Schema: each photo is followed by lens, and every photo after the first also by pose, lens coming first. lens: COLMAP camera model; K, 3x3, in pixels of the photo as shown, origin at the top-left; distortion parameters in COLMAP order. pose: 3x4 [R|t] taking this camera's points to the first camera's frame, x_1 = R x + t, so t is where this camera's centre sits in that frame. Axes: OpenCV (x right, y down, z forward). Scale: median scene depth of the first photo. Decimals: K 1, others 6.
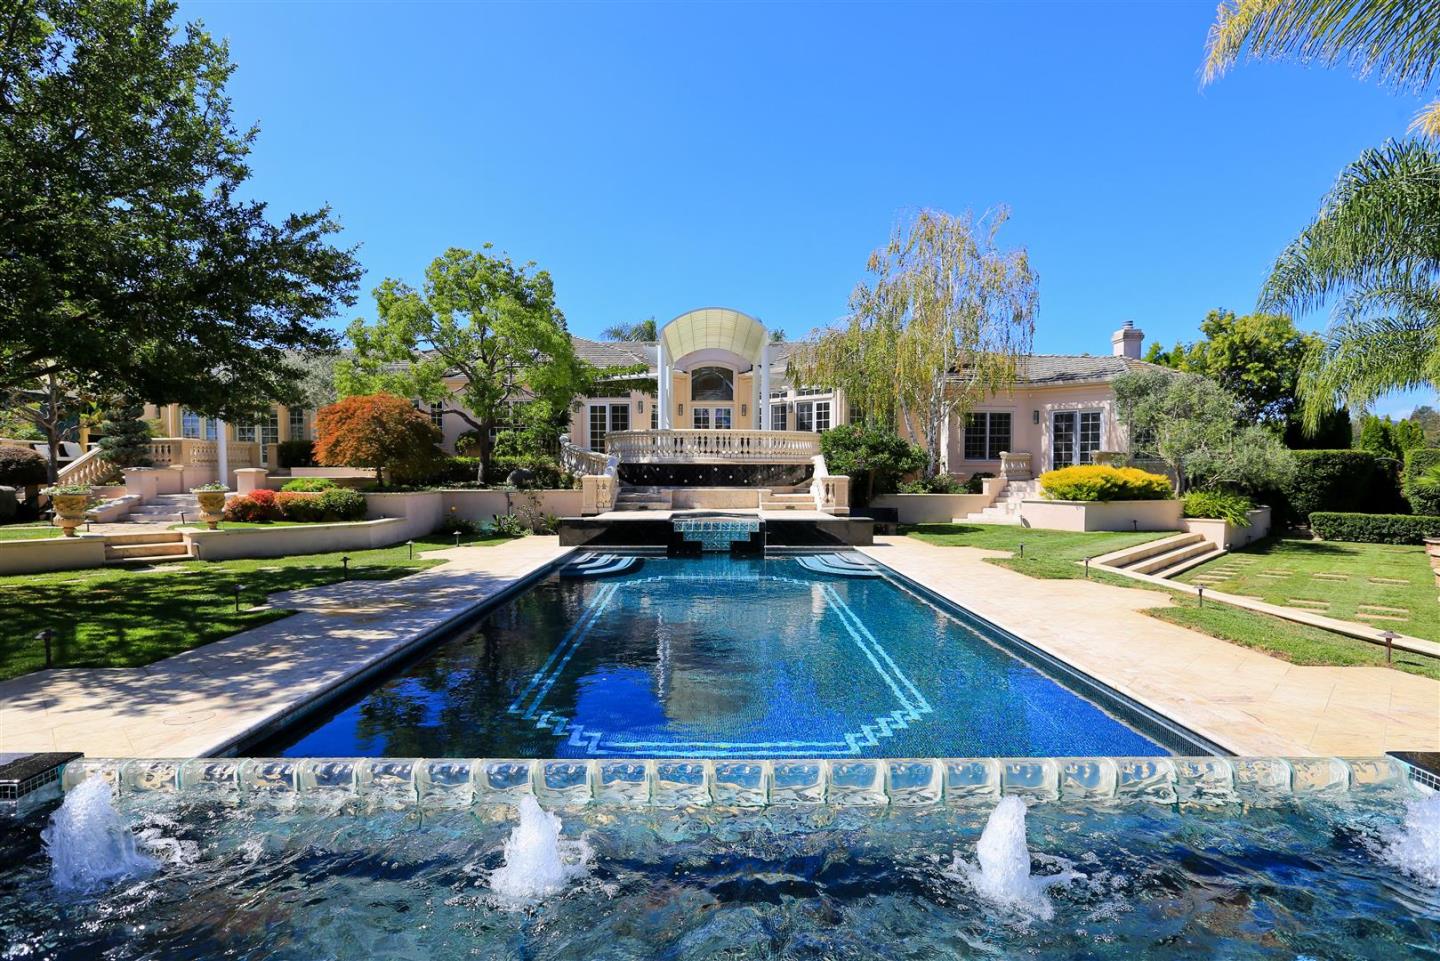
lens RADIAL K [[708.8, 0, 720.0], [0, 708.8, 480.5], [0, 0, 1]] dist [-0.003330, 0.000041]
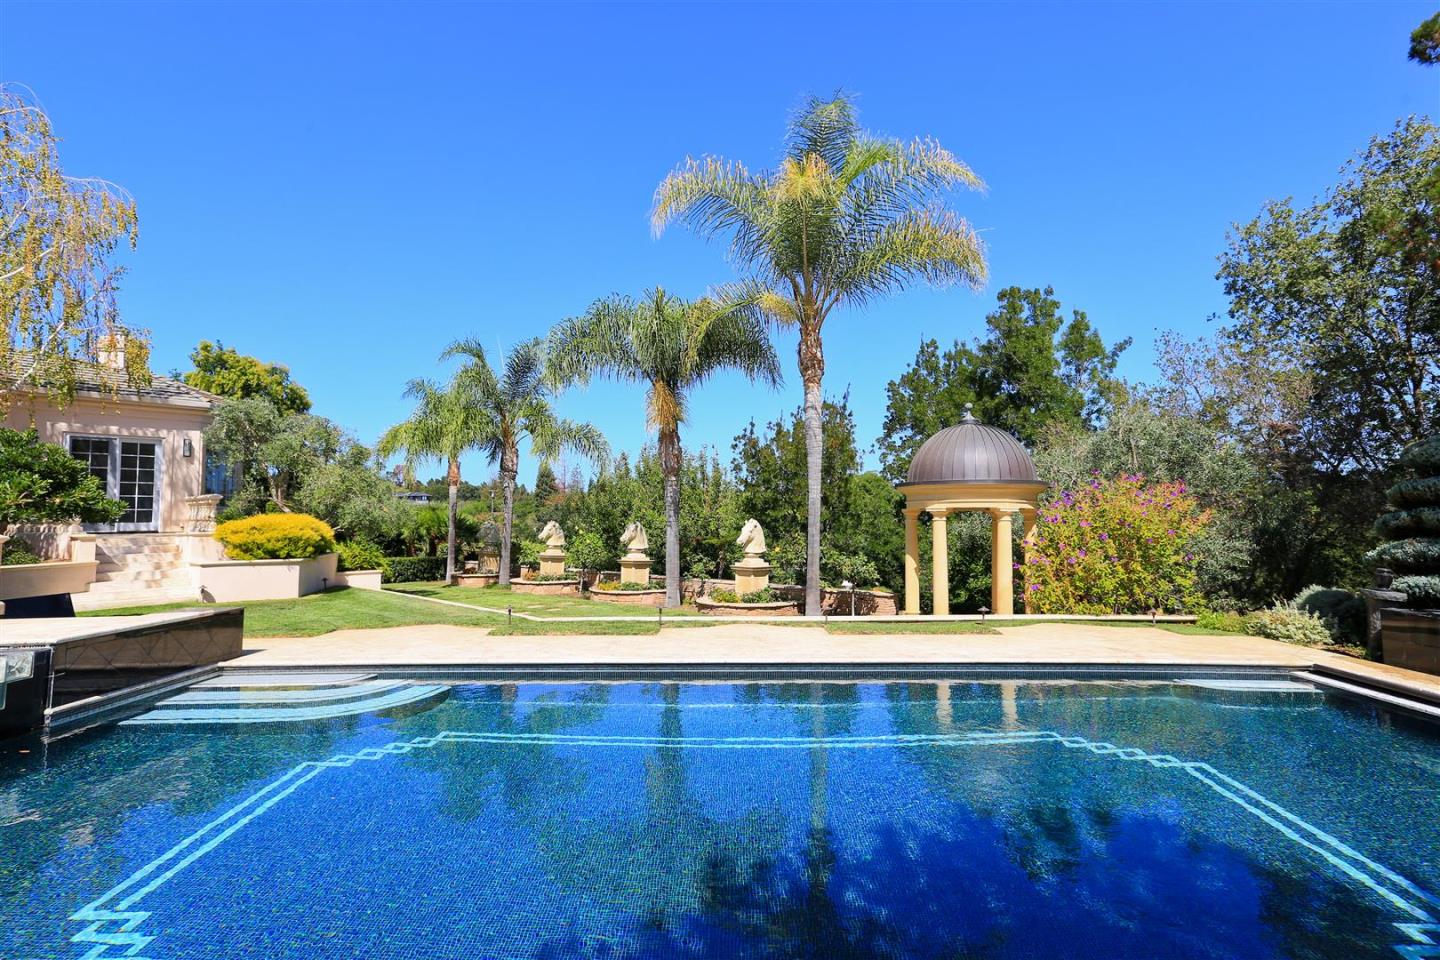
lens RADIAL K [[708.8, 0, 720.0], [0, 708.8, 480.0], [0, 0, 1]] dist [-0.003330, 0.000041]
pose [[0.022064, 0.056690, 0.998148, -0.261209], [0.018109, 0.998205, -0.057094, -0.004825], [-0.999593, 0.019336, 0.020998, 0.493711]]
